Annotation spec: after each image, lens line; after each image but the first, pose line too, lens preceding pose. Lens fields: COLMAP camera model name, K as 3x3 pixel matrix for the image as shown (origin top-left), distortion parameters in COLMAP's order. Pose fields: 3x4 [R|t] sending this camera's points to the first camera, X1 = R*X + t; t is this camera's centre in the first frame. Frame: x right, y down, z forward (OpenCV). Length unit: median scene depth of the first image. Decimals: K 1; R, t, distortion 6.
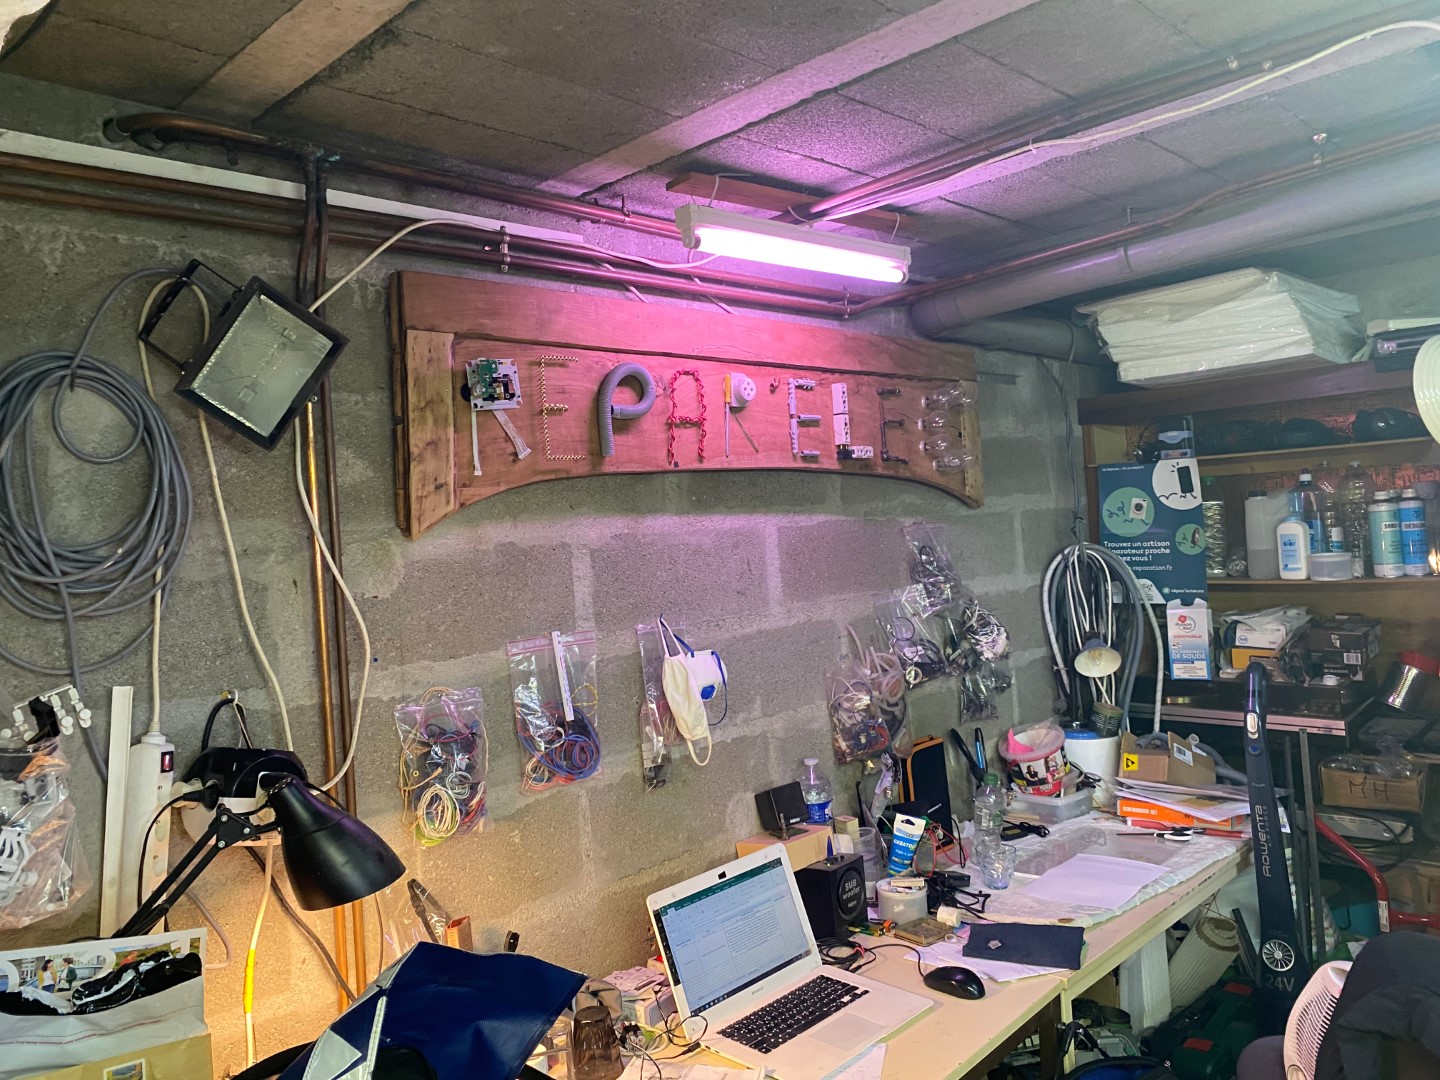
lens RADIAL K [[1108.0, 0, 705.3], [0, 1108.0, 534.9], [0, 0, 1]] dist [0.017660, 0.000411]
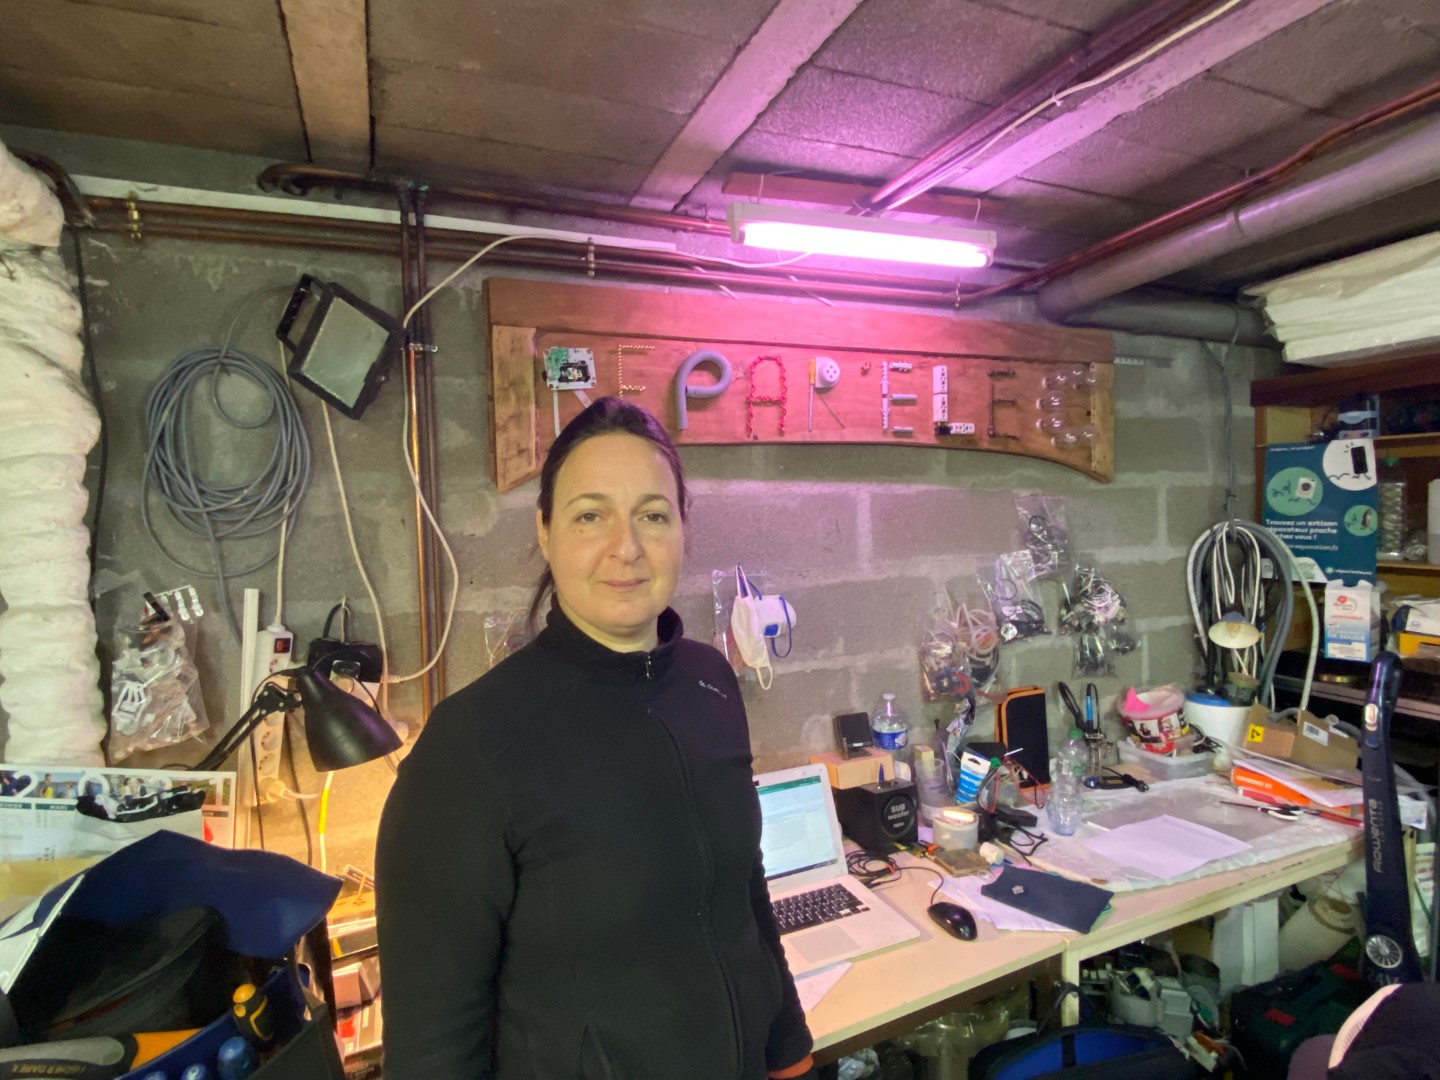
lens RADIAL K [[771.6, 0, 715.5], [0, 771.6, 548.2], [0, 0, 1]] dist [0.021569, -0.022433]
pose [[0.924999, 0.057459, -0.375599, 0.206876], [-0.033254, 0.996949, 0.070616, -0.001600], [0.378511, -0.052829, 0.924088, 0.179131]]
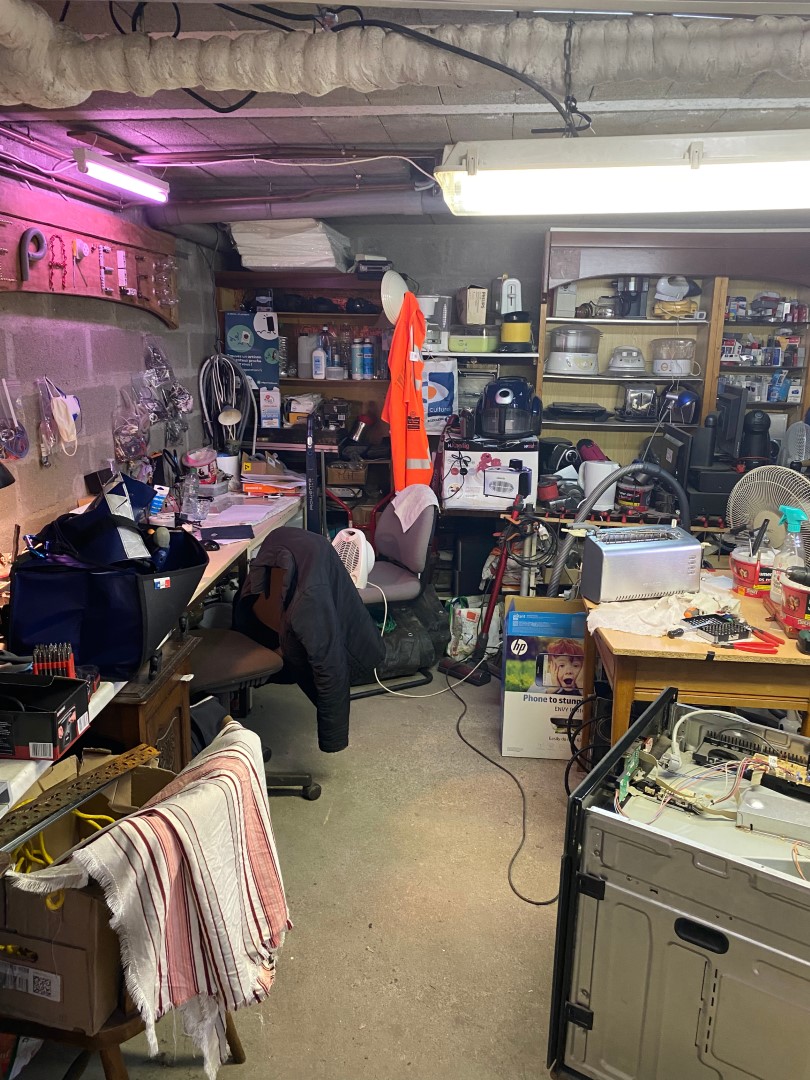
lens RADIAL K [[831.0, 0, 404.5], [0, 831.0, 546.2], [0, 0, 1]] dist [0.017660, 0.000411]
pose [[0.788835, -0.069767, 0.610633, -0.362156], [-0.067684, 0.977632, 0.199135, 0.029655], [-0.610867, -0.198415, 0.766468, -0.398228]]
